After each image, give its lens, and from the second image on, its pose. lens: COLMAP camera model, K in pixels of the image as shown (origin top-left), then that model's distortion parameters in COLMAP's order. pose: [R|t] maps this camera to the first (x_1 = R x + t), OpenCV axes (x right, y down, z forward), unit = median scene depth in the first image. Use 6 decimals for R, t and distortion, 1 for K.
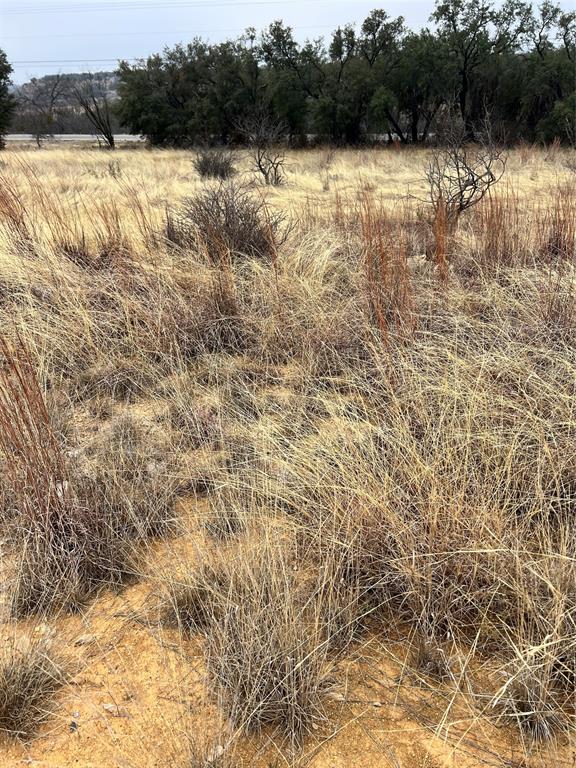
lens RADIAL K [[572.8, 0, 289.1], [0, 572.8, 396.5], [0, 0, 1]] dist [0.042452, -0.052595]
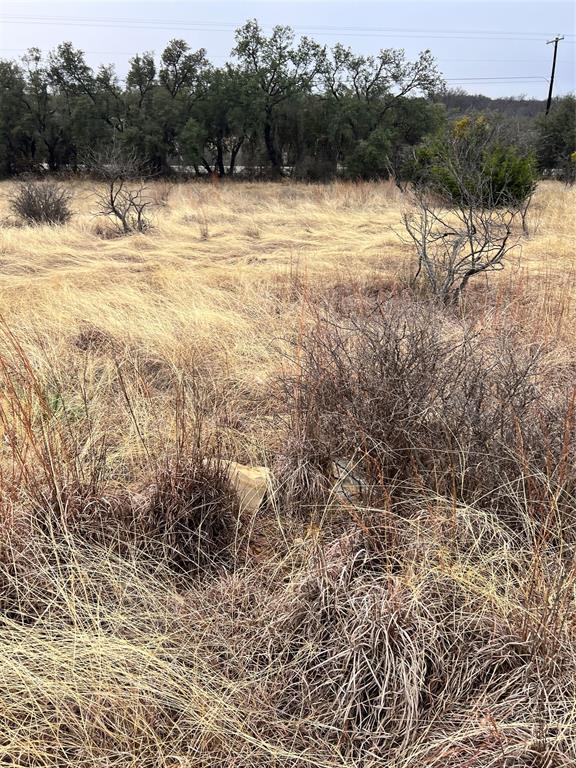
lens RADIAL K [[572.8, 0, 275.3], [0, 572.8, 380.9], [0, 0, 1]] dist [0.042452, -0.052595]
pose [[0.941369, -0.103862, 0.320995, -0.059686], [0.125128, 0.991060, -0.046285, -0.047200], [-0.313318, 0.083736, 0.945949, 0.093722]]
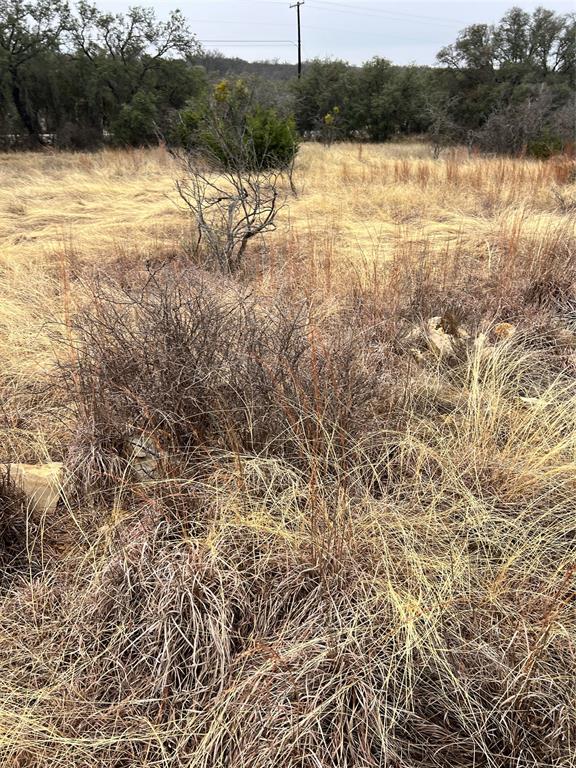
lens RADIAL K [[572.8, 0, 281.3], [0, 572.8, 385.6], [0, 0, 1]] dist [0.042452, -0.052595]
pose [[0.753680, -0.268786, 0.599767, -0.057118], [0.277999, 0.957272, 0.079662, -0.046517], [-0.595552, 0.106695, 0.796199, 0.092382]]
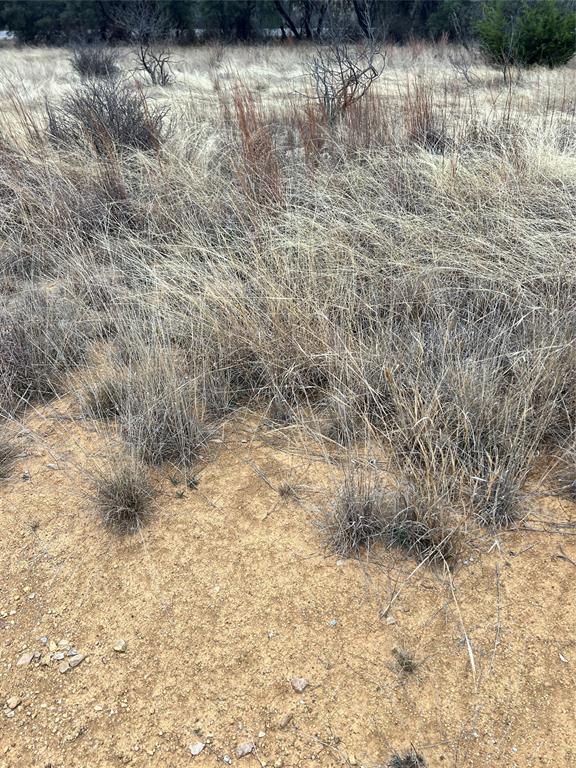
lens RADIAL K [[572.8, 0, 293.3], [0, 572.8, 397.1], [0, 0, 1]] dist [0.042452, -0.052595]
pose [[0.985835, -0.089556, 0.141808, 0.003278], [0.068944, 0.987155, 0.144124, 0.009155], [-0.152893, -0.132306, 0.979346, -0.017348]]
